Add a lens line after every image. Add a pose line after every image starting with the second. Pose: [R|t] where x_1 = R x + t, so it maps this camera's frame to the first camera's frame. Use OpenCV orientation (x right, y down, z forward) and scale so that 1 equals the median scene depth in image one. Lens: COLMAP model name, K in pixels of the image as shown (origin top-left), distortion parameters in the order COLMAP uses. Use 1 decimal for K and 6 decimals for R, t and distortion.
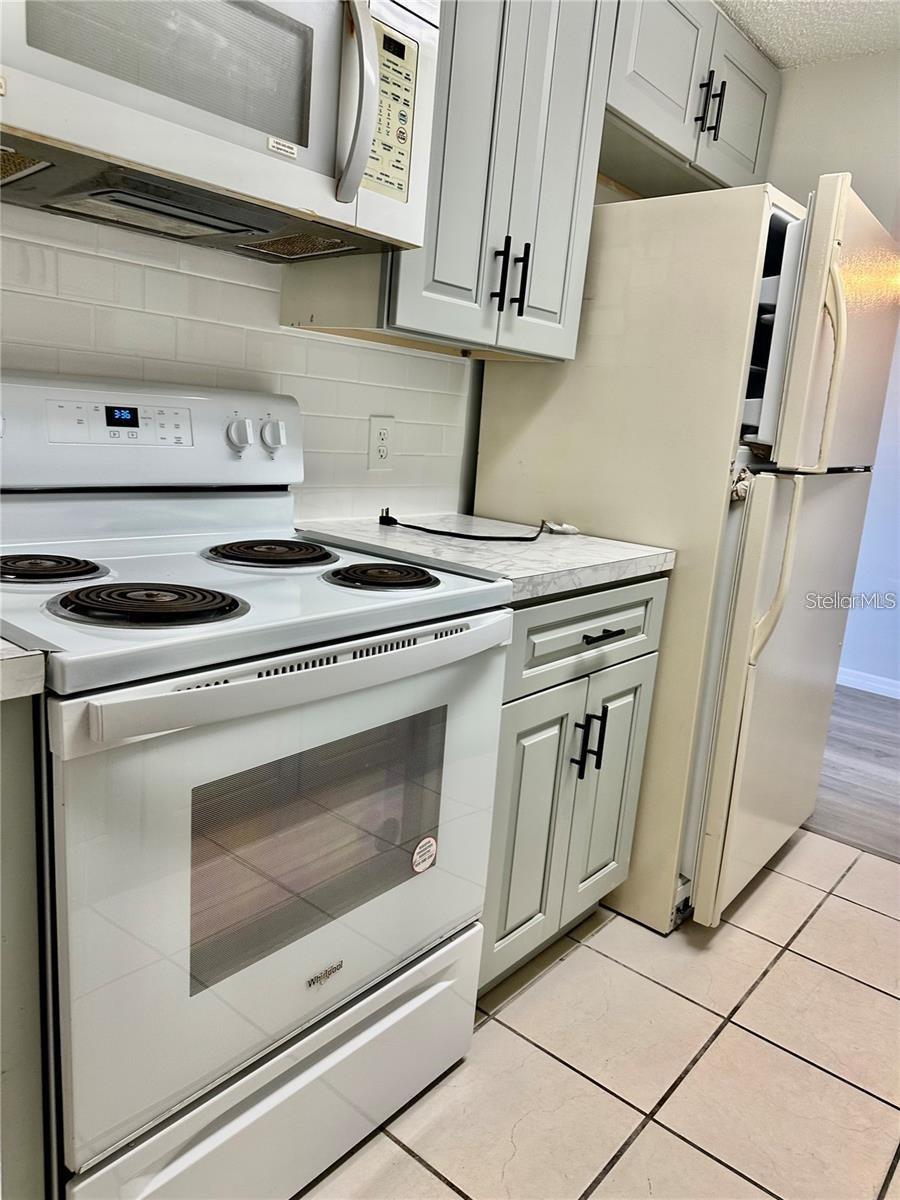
lens RADIAL K [[841.8, 0, 455.0], [0, 841.8, 597.6], [0, 0, 1]] dist [0.112293, -0.143749]
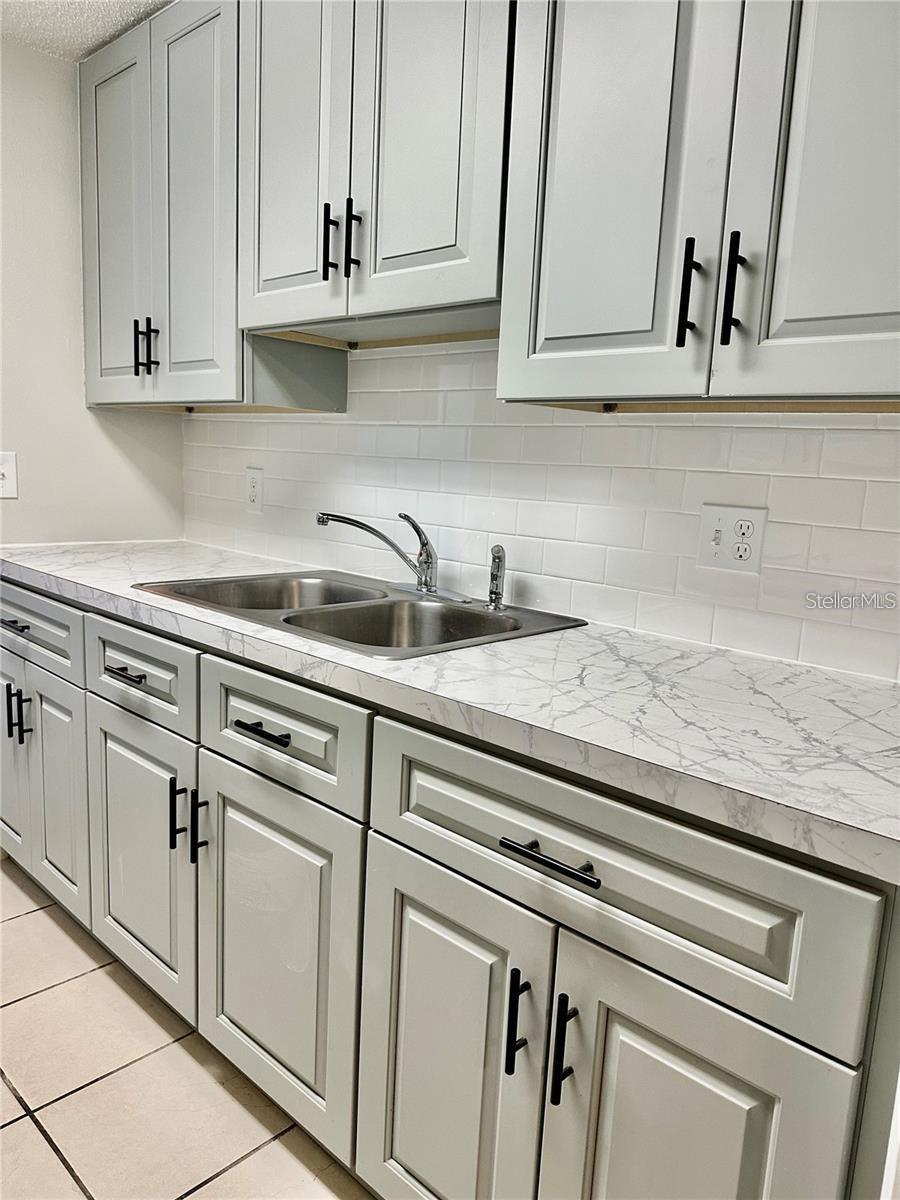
lens RADIAL K [[841.8, 0, 455.0], [0, 841.8, 597.6], [0, 0, 1]] dist [0.112293, -0.143749]
pose [[-0.045720, 0.083183, -0.995485, 0.847205], [-0.260771, 0.960981, 0.092276, -0.187048], [0.964318, 0.263812, -0.022244, 1.022336]]
